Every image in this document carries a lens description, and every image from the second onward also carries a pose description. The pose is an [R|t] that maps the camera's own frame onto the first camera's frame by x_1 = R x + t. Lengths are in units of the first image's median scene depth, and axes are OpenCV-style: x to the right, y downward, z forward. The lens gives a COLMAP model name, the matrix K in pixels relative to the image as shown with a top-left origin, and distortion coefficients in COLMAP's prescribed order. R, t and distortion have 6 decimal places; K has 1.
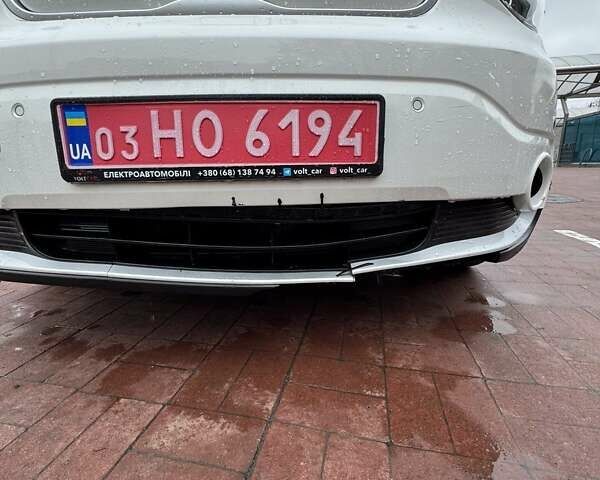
lens RADIAL K [[318.1, 0, 300.0], [0, 318.1, 240.0], [0, 0, 1]] dist [-0.002677, 0.000072]
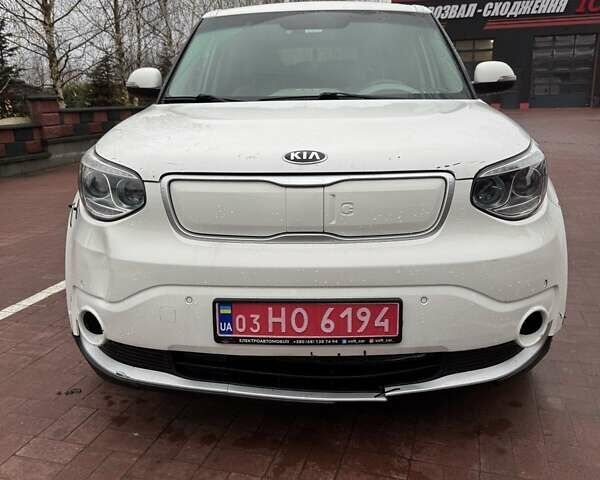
lens RADIAL K [[561.7, 0, 300.0], [0, 561.7, 240.0], [0, 0, 1]] dist [0.150202, -0.321768]
pose [[0.997083, 0.017129, -0.074374, -0.062177], [-0.015989, 0.999746, 0.015886, -0.814391], [0.074627, -0.014651, 0.997104, -2.073098]]
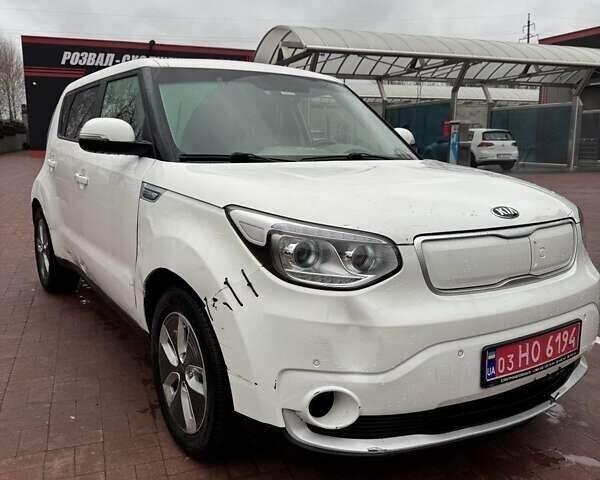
lens RADIAL K [[561.7, 0, 300.0], [0, 561.7, 240.0], [0, 0, 1]] dist [0.150202, -0.321768]
pose [[0.840914, -0.070235, 0.536592, -3.439842], [0.103200, 0.994158, -0.031602, -1.071465], [-0.531238, 0.081951, 0.843250, -1.339832]]
